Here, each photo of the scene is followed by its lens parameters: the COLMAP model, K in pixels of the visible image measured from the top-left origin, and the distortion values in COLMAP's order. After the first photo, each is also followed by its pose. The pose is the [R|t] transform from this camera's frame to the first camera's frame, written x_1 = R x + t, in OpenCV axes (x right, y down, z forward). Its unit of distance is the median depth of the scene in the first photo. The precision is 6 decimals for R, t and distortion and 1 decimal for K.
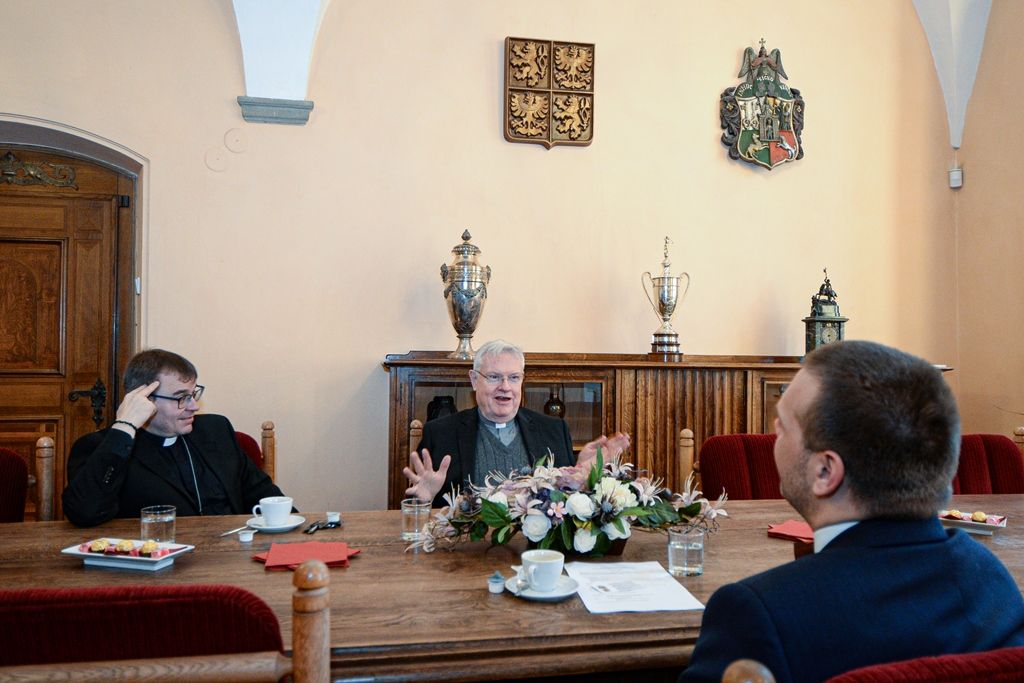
lens RADIAL K [[754.5, 0, 512.0], [0, 754.5, 341.5], [0, 0, 1]] dist [0.002260, 0.001093]
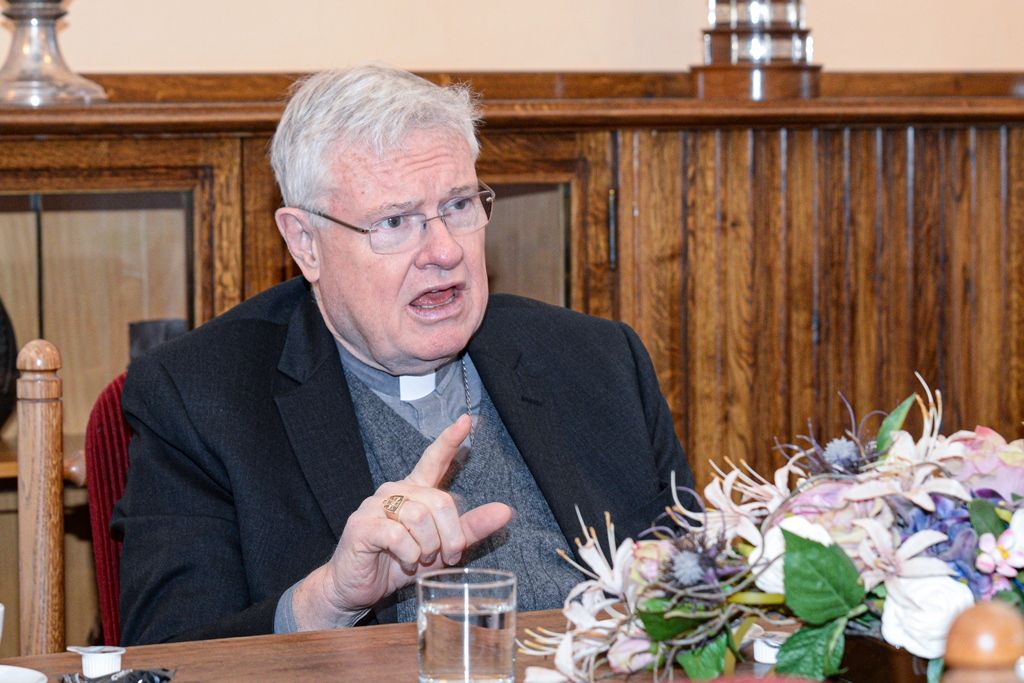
lens RADIAL K [[3521.0, 0, 512.0], [0, 3521.0, 341.5], [0, 0, 1]] dist [-1.442127, 47.164622]
pose [[0.965767, -0.039406, 0.256399, -0.208385], [0.014647, 0.995102, 0.097767, -0.009459], [-0.258996, -0.090664, 0.961614, -0.161414]]
